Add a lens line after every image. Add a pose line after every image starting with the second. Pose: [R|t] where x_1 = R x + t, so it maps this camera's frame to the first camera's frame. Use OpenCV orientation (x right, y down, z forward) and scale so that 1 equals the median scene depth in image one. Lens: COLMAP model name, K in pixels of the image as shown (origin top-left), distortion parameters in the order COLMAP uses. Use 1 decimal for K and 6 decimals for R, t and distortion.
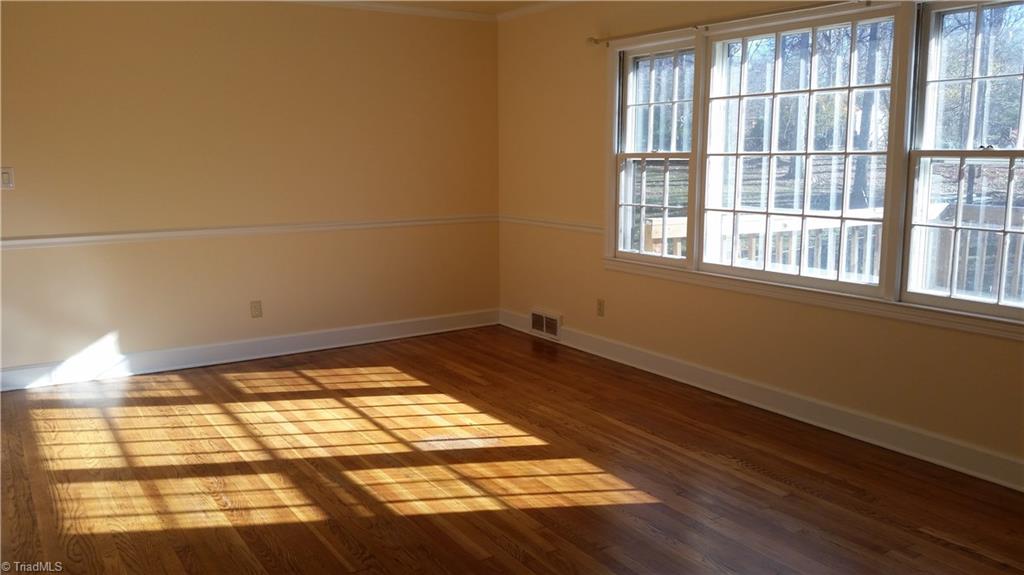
lens RADIAL K [[821.1, 0, 509.0], [0, 821.1, 281.6], [0, 0, 1]] dist [0.155012, -0.347192]
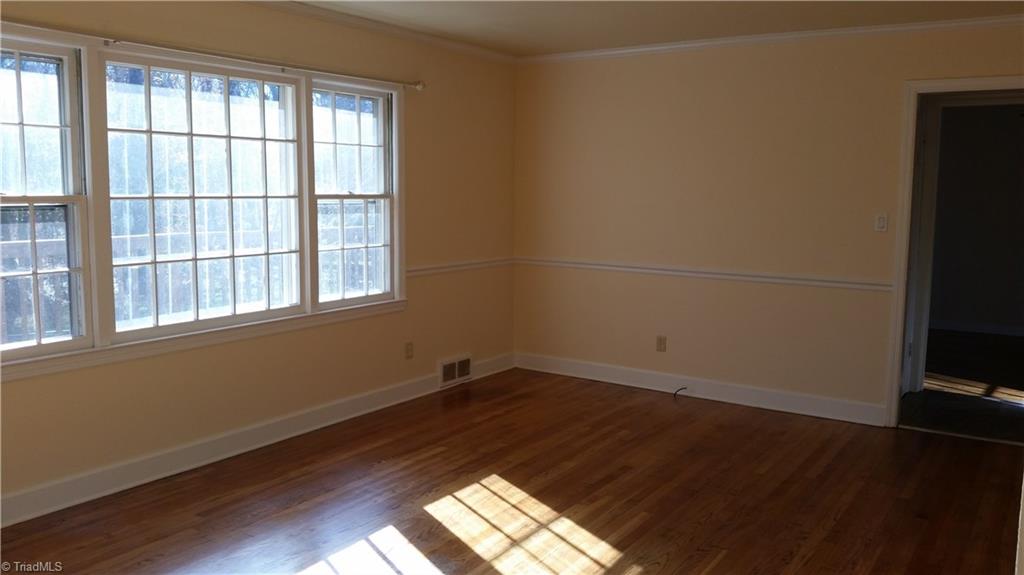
lens RADIAL K [[821.1, 0, 509.0], [0, 821.1, 281.6], [0, 0, 1]] dist [0.155012, -0.347192]
pose [[-0.381724, -0.099795, 0.918873, -0.861308], [0.140500, 0.976336, 0.164404, -0.201542], [-0.913535, 0.191858, -0.358670, 1.260264]]
